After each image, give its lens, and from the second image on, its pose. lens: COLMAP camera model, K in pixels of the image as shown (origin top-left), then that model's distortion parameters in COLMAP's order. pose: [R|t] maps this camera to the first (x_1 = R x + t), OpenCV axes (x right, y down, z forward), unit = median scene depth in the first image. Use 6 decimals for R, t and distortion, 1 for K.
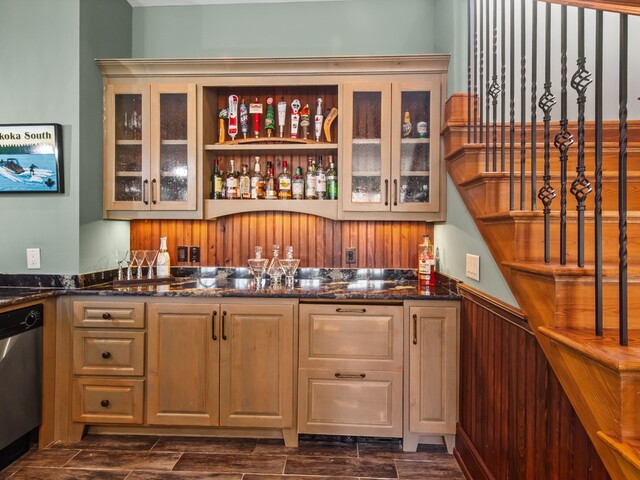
lens RADIAL K [[338.2, 0, 320.5], [0, 338.2, 225.7], [0, 0, 1]] dist [0.000890, 0.000334]
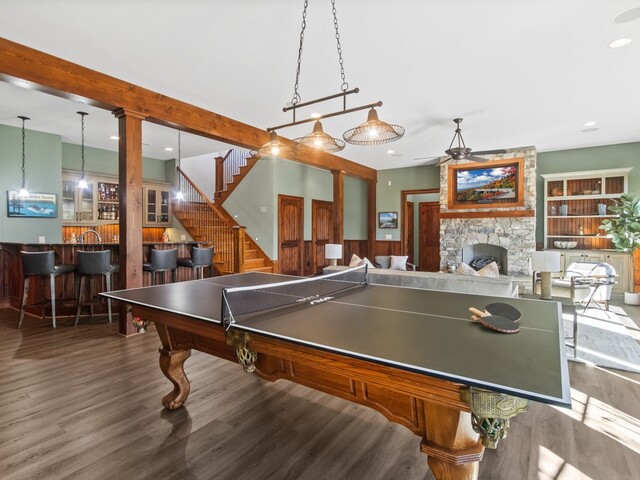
lens RADIAL K [[334.0, 0, 322.0], [0, 334.0, 231.4], [0, 0, 1]] dist [0.001325, 0.000371]
pose [[0.515526, -0.007861, 0.856838, -1.800467], [-0.001483, 0.999948, 0.010066, -0.006460], [-0.856873, -0.006459, 0.515488, -2.151716]]
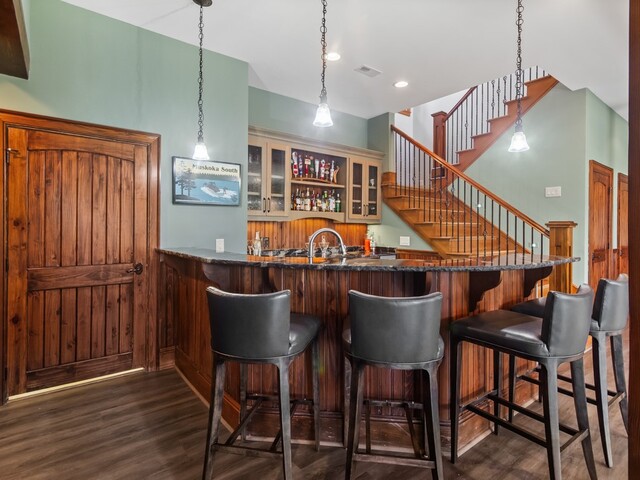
lens RADIAL K [[338.2, 0, 320.5], [0, 338.2, 225.7], [0, 0, 1]] dist [0.000890, 0.000334]
pose [[0.762822, 0.002775, 0.646602, -1.346742], [-0.006388, 0.999974, 0.003244, -0.004086], [-0.646576, -0.006605, 0.762821, -0.462929]]
